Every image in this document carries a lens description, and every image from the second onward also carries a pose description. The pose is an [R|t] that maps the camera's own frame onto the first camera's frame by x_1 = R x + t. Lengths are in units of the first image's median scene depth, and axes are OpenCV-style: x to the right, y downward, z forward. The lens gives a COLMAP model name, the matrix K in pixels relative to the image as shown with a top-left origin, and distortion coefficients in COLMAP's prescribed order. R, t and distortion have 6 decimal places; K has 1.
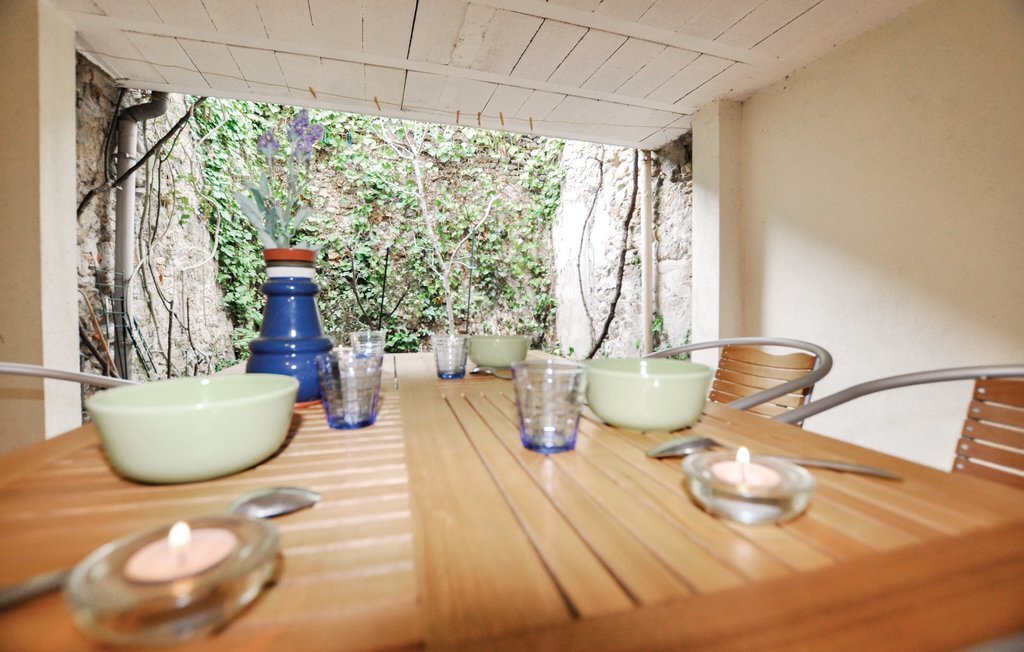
lens RADIAL K [[449.7, 0, 512.6], [0, 449.7, 314.7], [0, 0, 1]] dist [-0.020253, 0.000902]
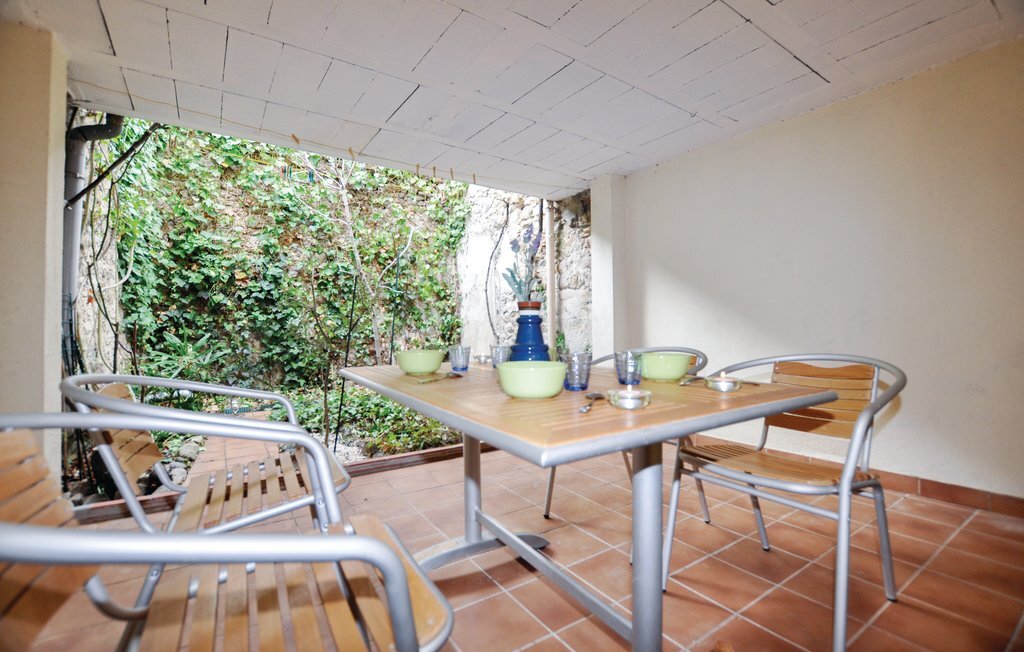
lens RADIAL K [[449.7, 0, 512.6], [0, 449.7, 314.7], [0, 0, 1]] dist [-0.020253, 0.000902]
pose [[0.956756, 0.002957, 0.290876, -0.113347], [0.009663, 0.999073, -0.041939, 0.000088], [-0.290730, 0.042937, 0.955841, -0.101113]]
